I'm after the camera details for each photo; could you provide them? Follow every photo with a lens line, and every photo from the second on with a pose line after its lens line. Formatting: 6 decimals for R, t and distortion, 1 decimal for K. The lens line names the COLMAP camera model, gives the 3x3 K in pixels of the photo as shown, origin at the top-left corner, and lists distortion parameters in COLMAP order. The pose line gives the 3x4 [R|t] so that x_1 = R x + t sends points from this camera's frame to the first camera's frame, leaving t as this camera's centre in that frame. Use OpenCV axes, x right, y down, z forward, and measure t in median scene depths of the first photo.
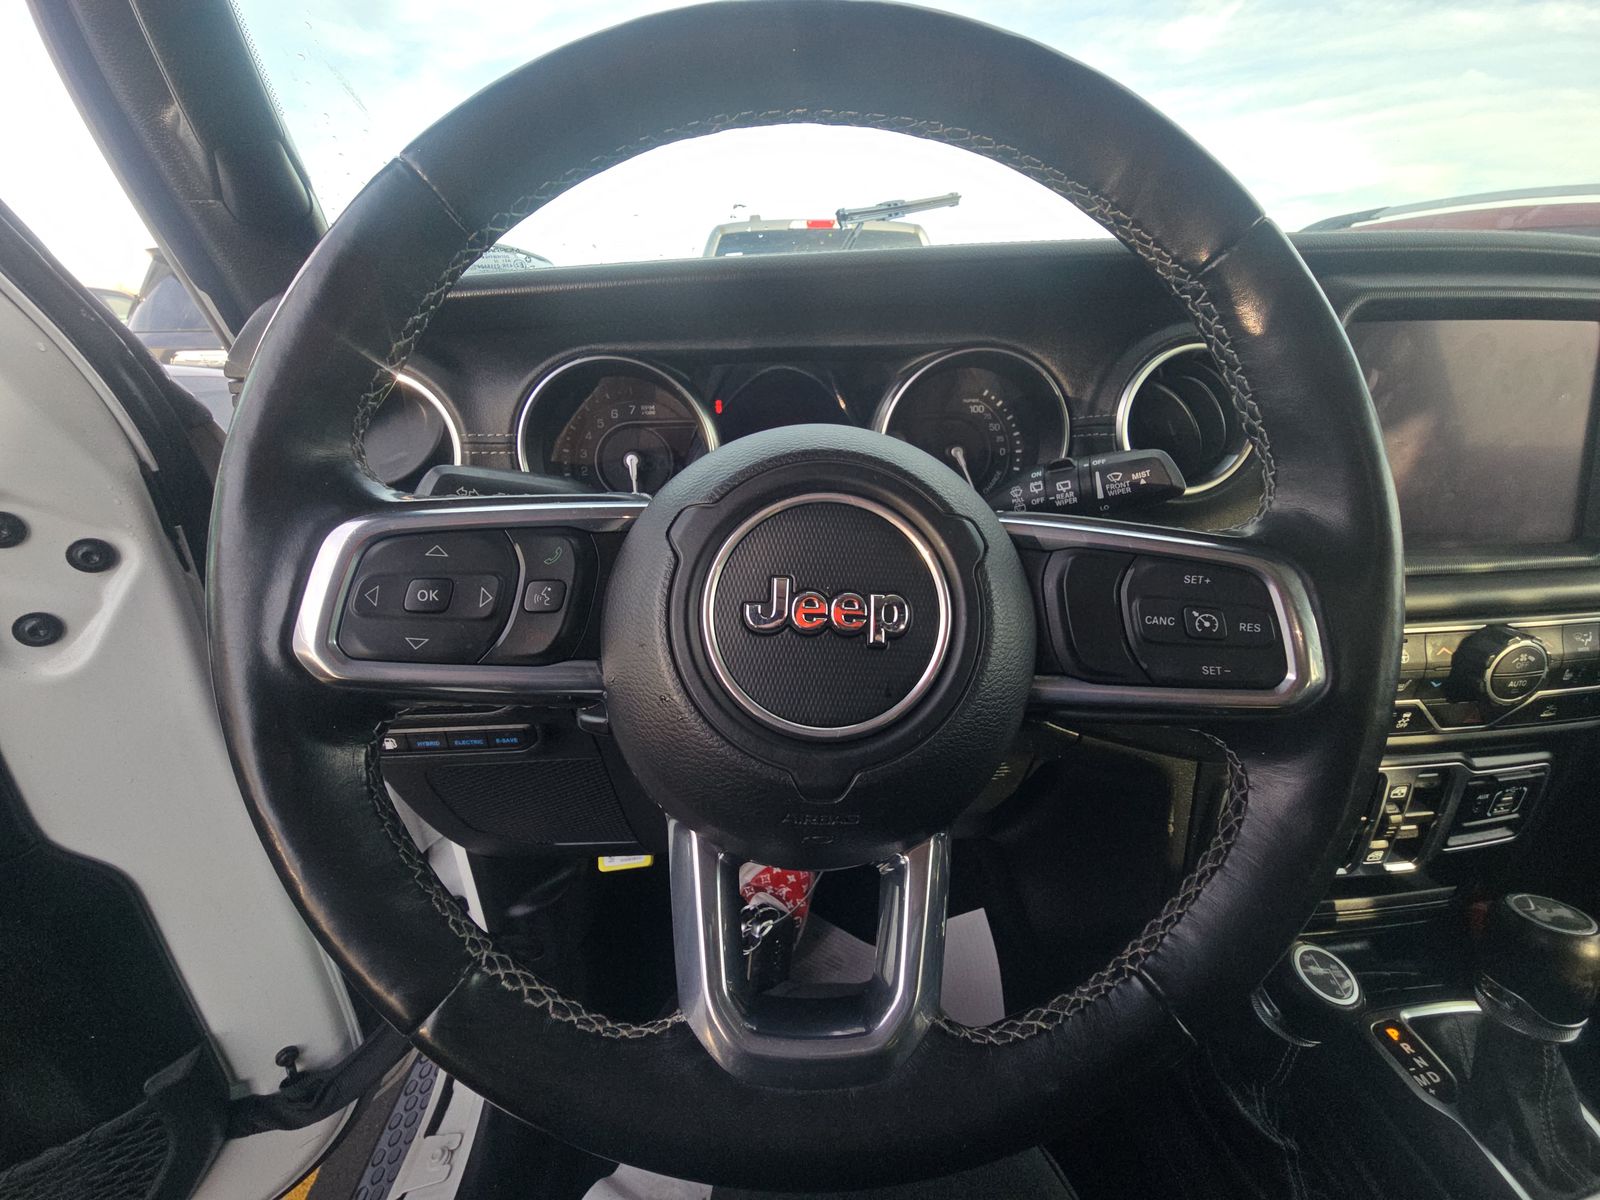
lens RADIAL K [[647.4, 0, 807.7], [0, 647.4, 601.9], [0, 0, 1]] dist [0.001539, -0.000168]
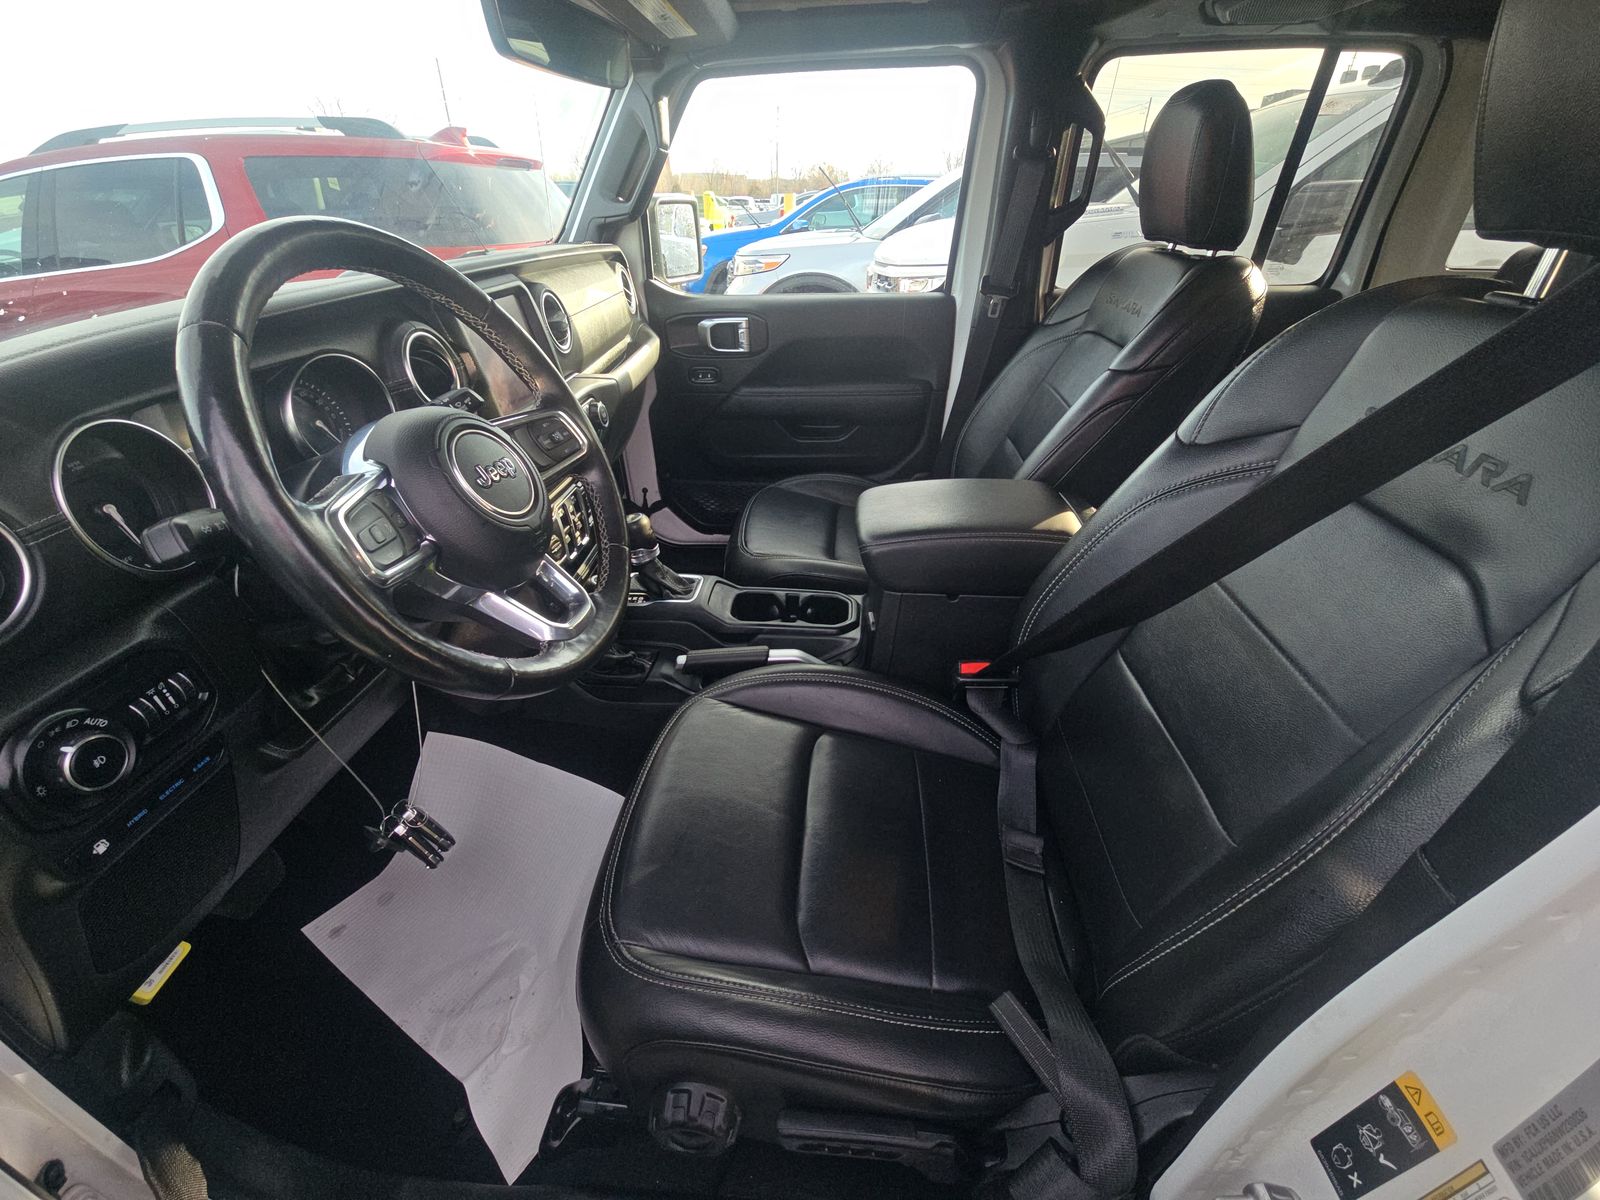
lens RADIAL K [[647.4, 0, 807.7], [0, 647.4, 601.9], [0, 0, 1]] dist [0.001539, -0.000168]
pose [[0.137051, -0.506581, 0.851230, -1.311950], [0.393254, 0.816542, 0.422623, -0.094186], [-0.909158, 0.276828, 0.311123, -0.468129]]
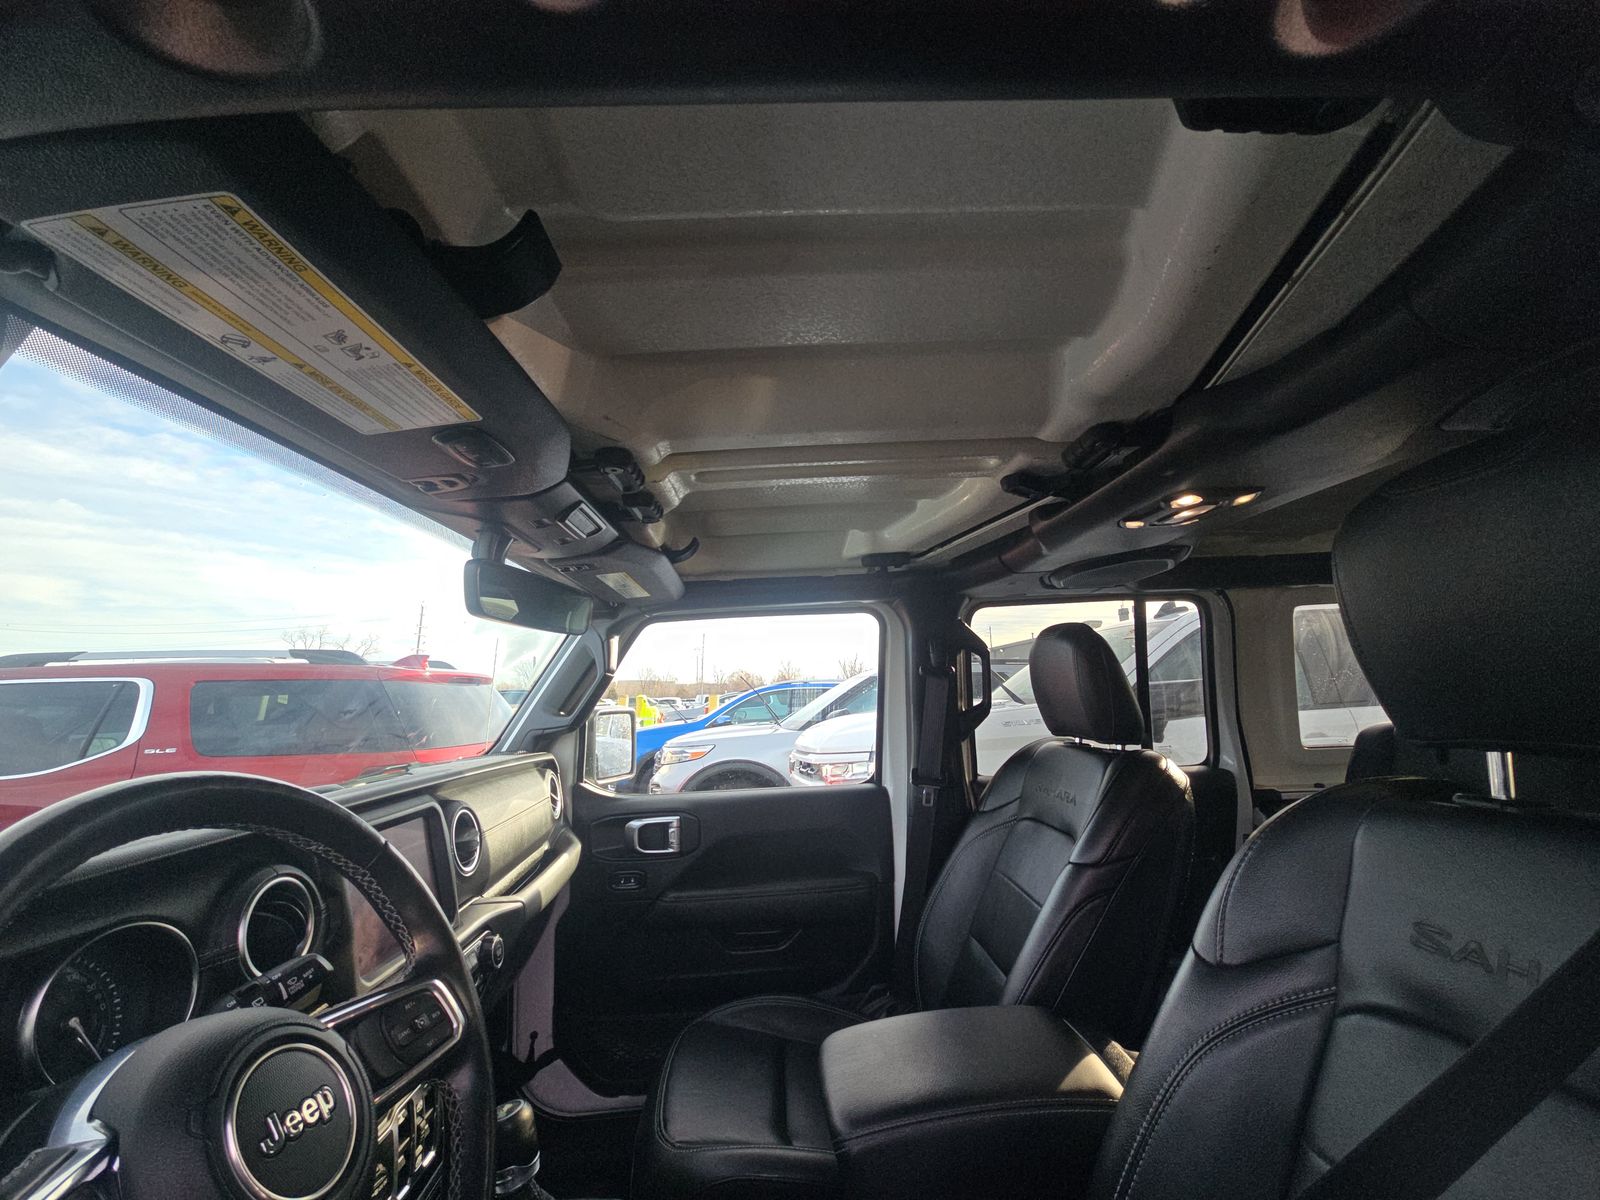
lens RADIAL K [[647.4, 0, 807.7], [0, 647.4, 601.9], [0, 0, 1]] dist [0.001539, -0.000168]
pose [[0.016729, 0.162333, 0.986594, -1.050273], [0.419101, 0.894728, -0.154324, -0.213343], [-0.907785, 0.416064, -0.053066, -0.388665]]
